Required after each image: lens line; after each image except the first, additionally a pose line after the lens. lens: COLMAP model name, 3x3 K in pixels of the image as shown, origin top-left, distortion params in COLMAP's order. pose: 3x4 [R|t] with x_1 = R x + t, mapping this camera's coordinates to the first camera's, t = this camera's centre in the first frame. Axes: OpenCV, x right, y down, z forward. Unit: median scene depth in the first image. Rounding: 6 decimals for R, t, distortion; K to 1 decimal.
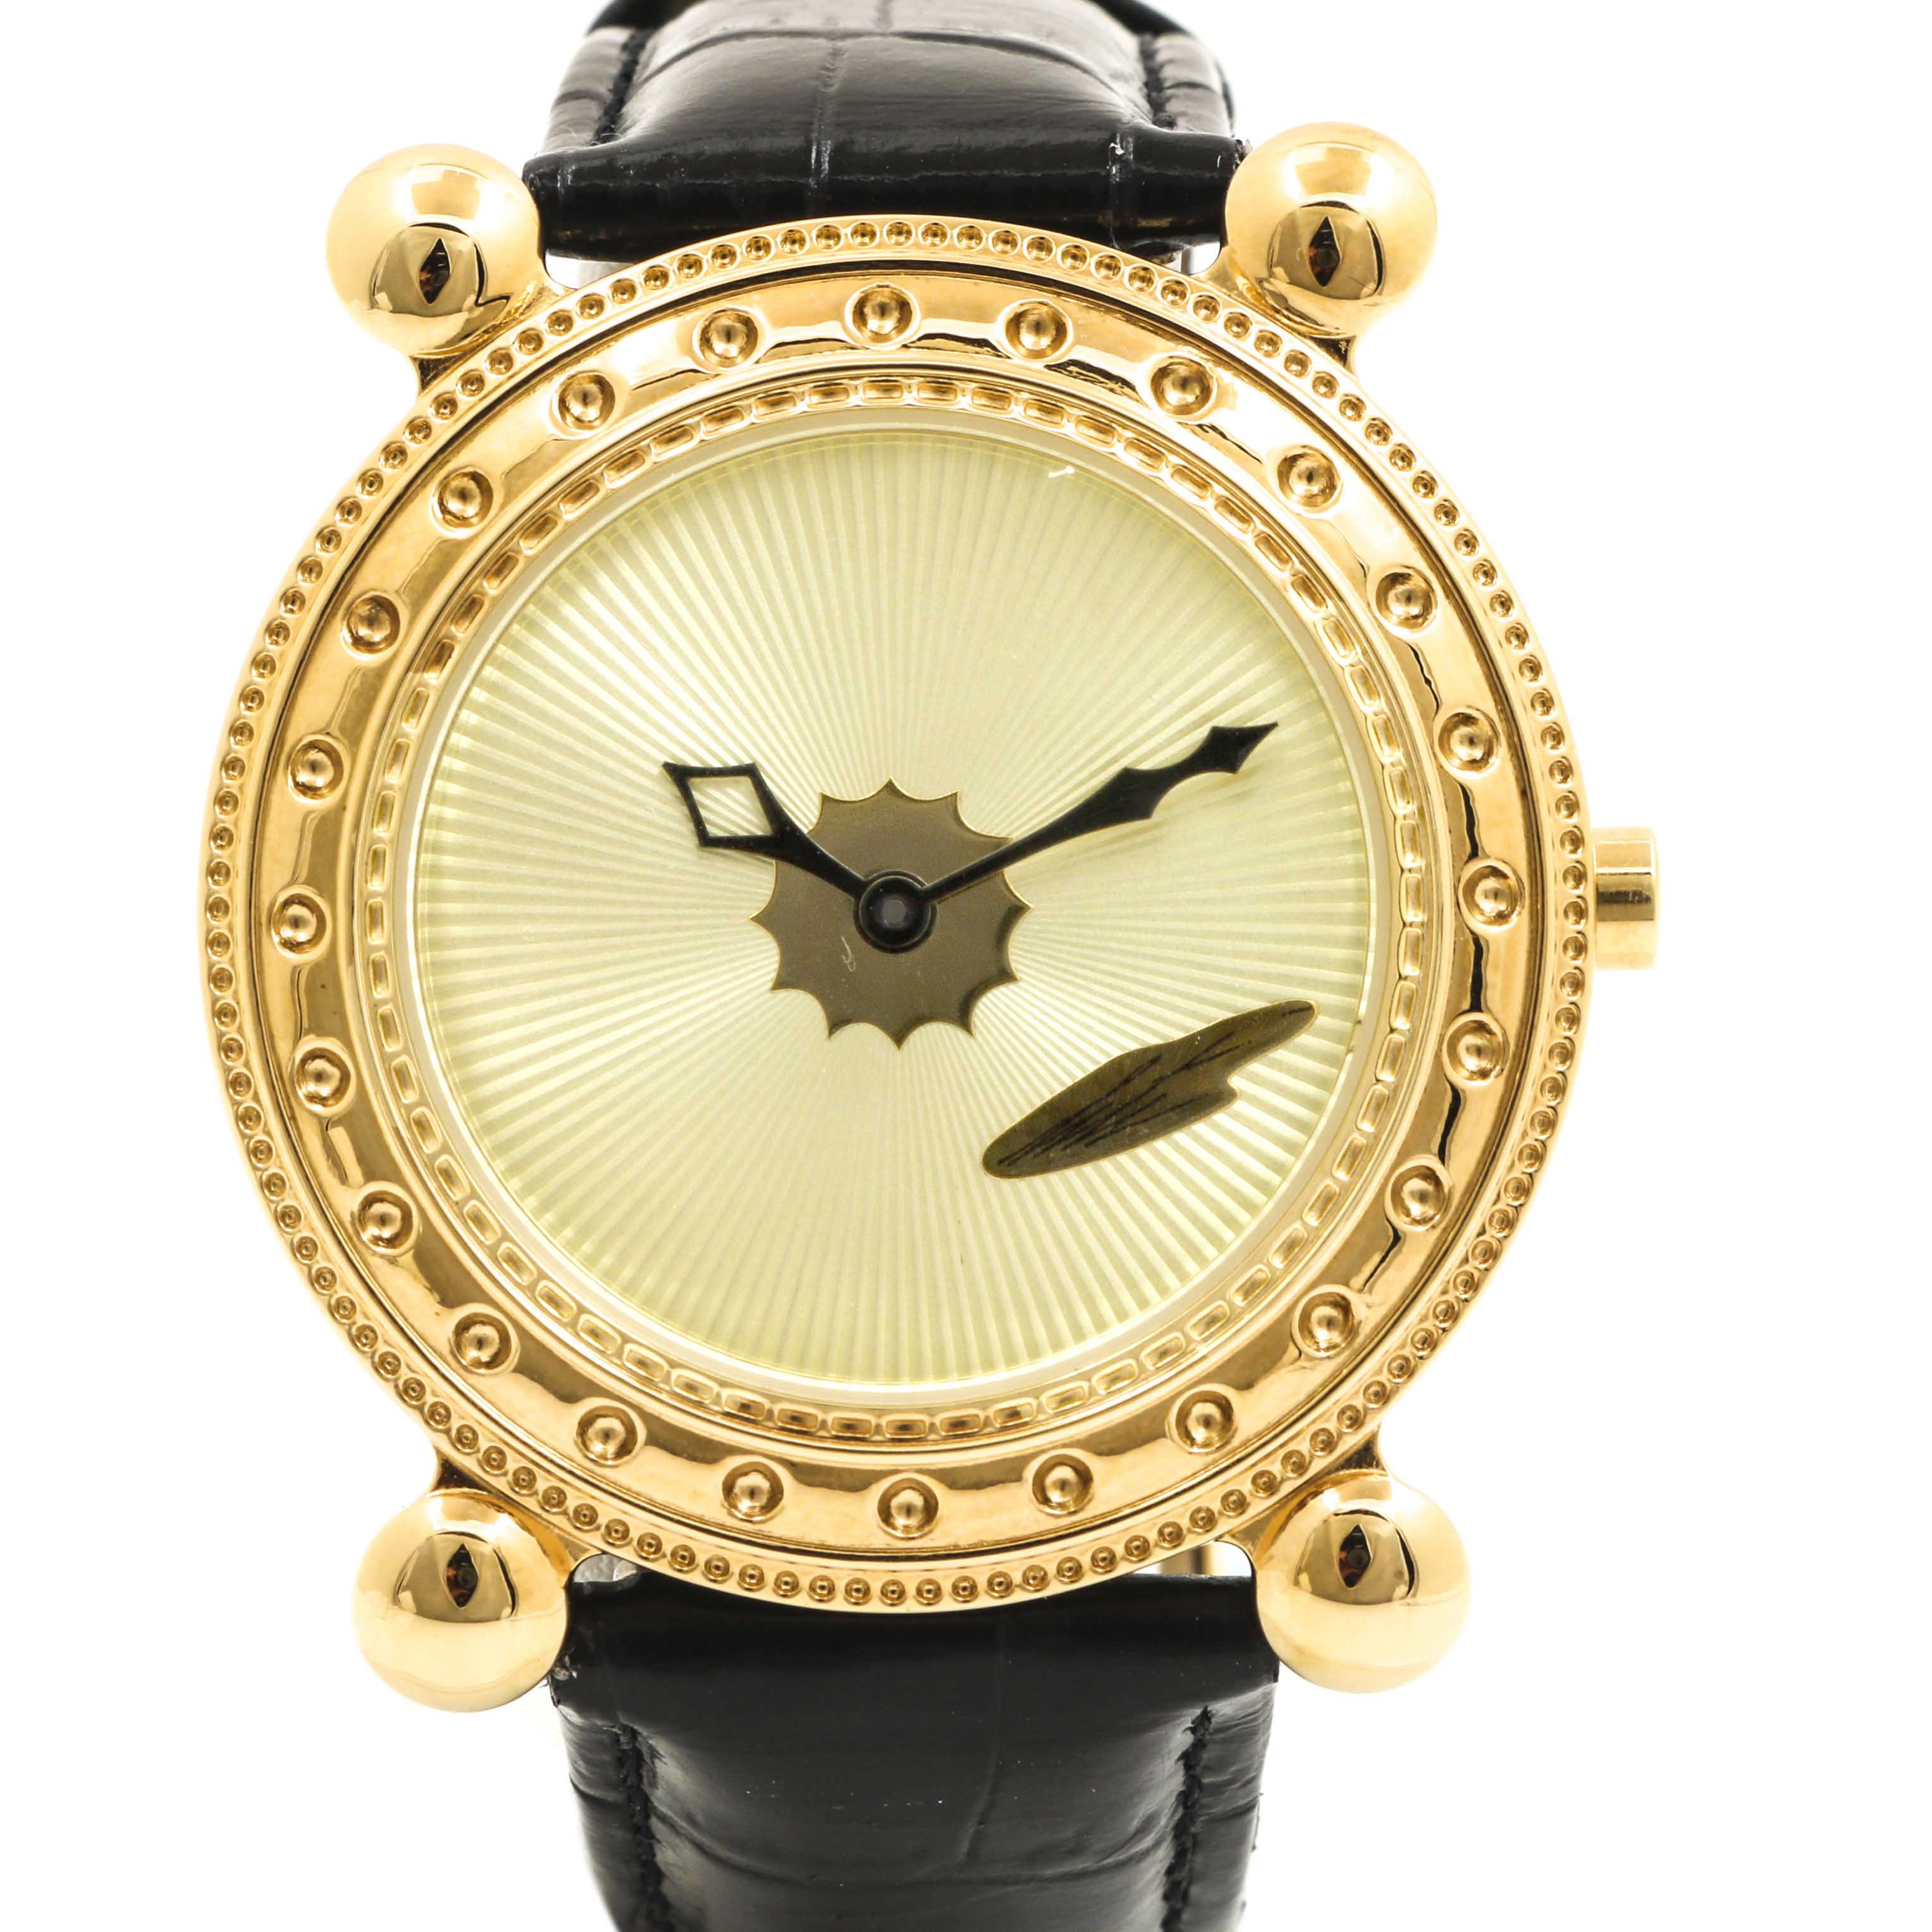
lens RADIAL K [[9669.3, 0, 967.8], [0, 9669.3, 966.6], [0, 0, 1]] dist [-0.418134, 0.000000]
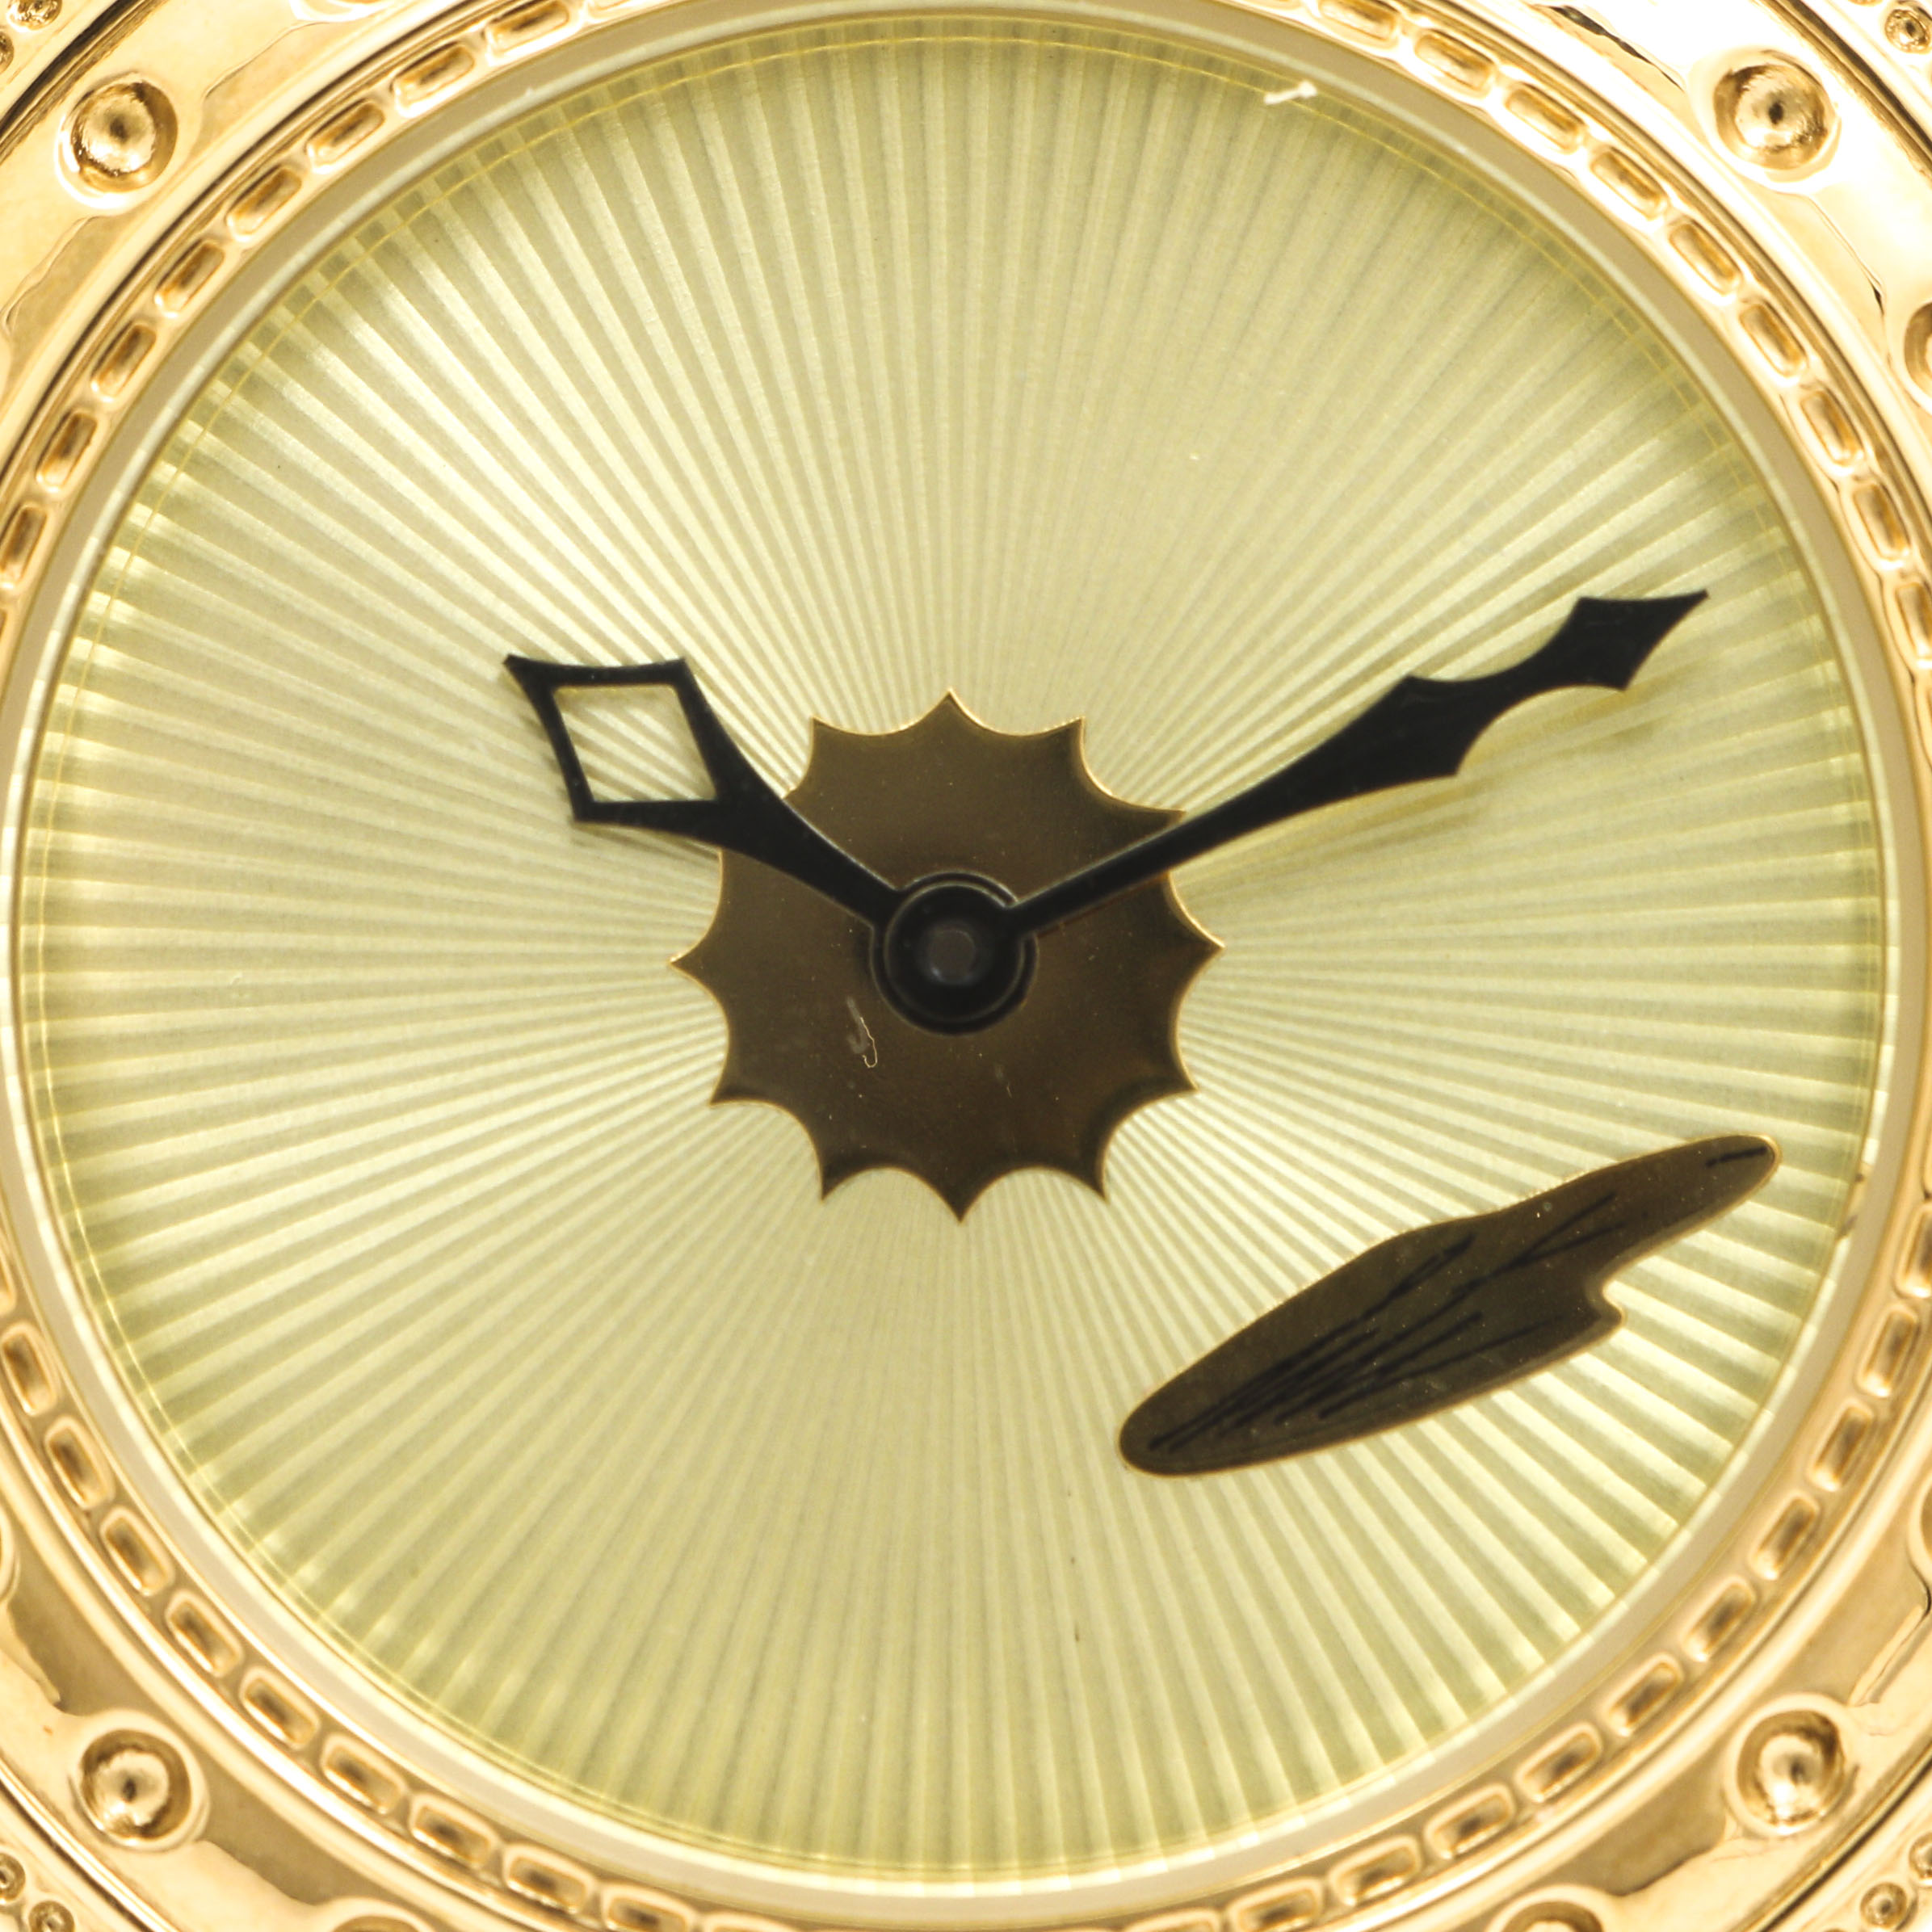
lens RADIAL K [[9669.3, 0, 960.7], [0, 9669.3, 965.3], [0, 0, 1]] dist [-0.418134, 0.000000]
pose [[0.999895, 0.011771, -0.008428, -0.002903], [-0.011807, 0.999921, -0.004321, -0.002802], [0.008377, 0.004420, 0.999955, 0.489308]]
